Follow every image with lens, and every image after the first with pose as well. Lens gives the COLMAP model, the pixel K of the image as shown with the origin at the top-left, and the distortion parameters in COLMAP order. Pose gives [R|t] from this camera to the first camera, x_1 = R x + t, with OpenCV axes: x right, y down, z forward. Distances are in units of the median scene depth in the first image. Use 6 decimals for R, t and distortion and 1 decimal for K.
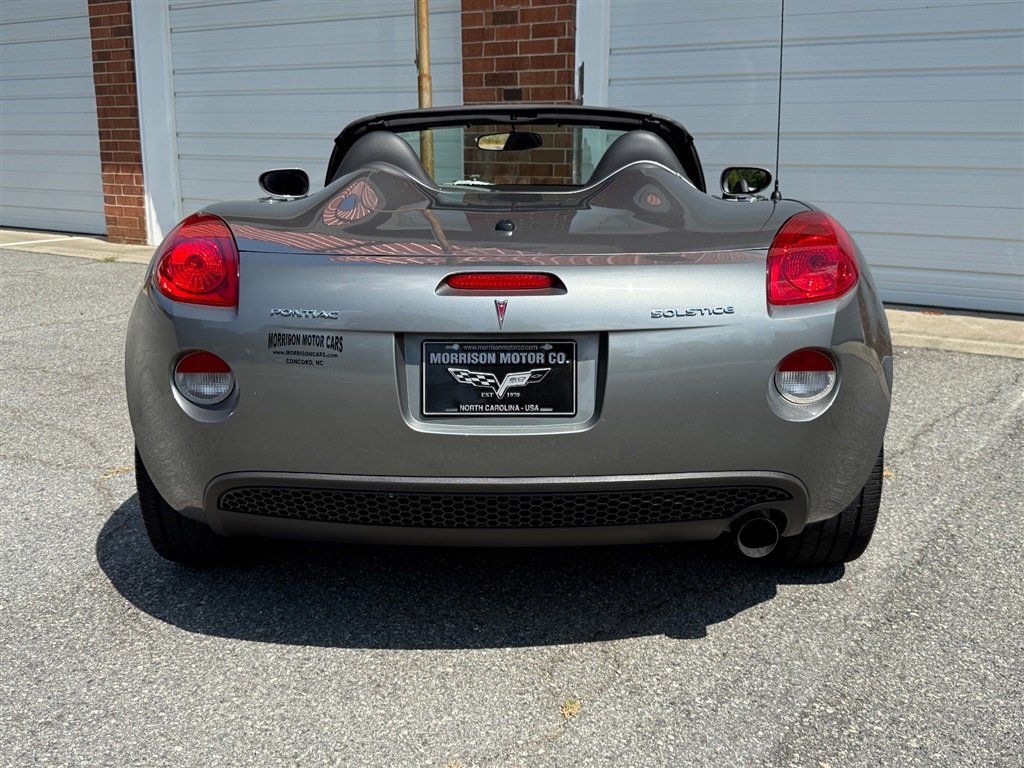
lens RADIAL K [[1062.9, 0, 506.8], [0, 1062.9, 384.1], [0, 0, 1]] dist [0.009923, 0.000000]
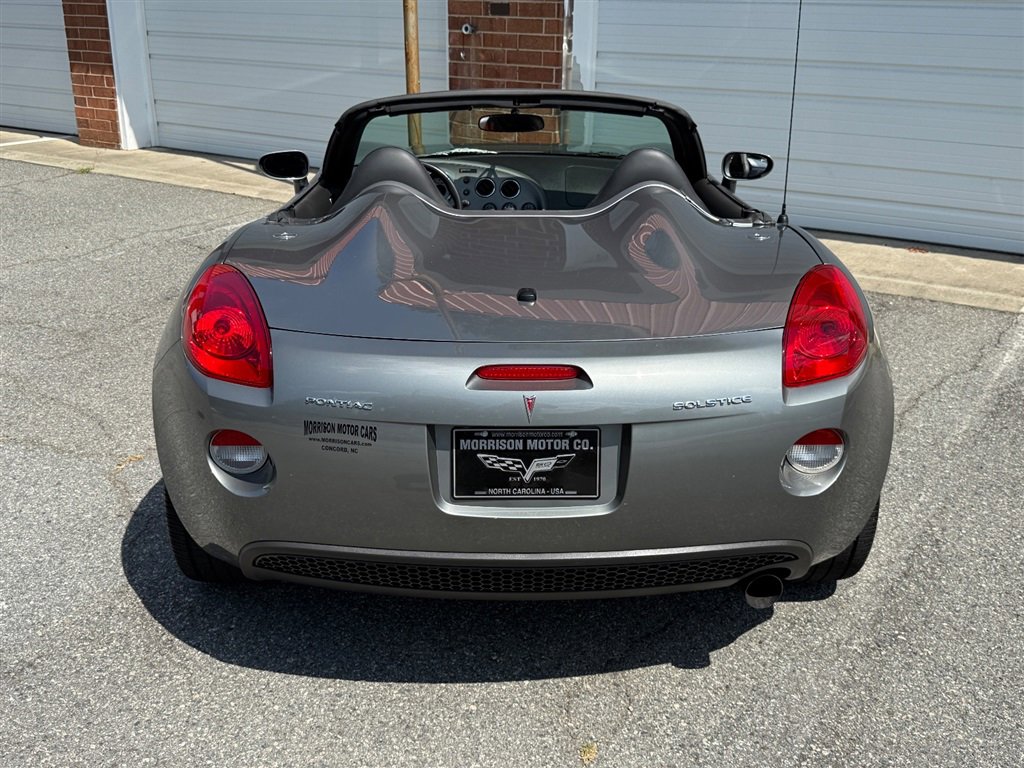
lens RADIAL K [[1062.9, 0, 507.1], [0, 1062.9, 385.5], [0, 0, 1]] dist [0.009923, 0.000000]
pose [[0.999657, -0.001208, 0.026152, -0.044143], [-0.002120, 0.991917, 0.126871, -0.177055], [-0.026094, -0.126883, 0.991574, -0.022680]]
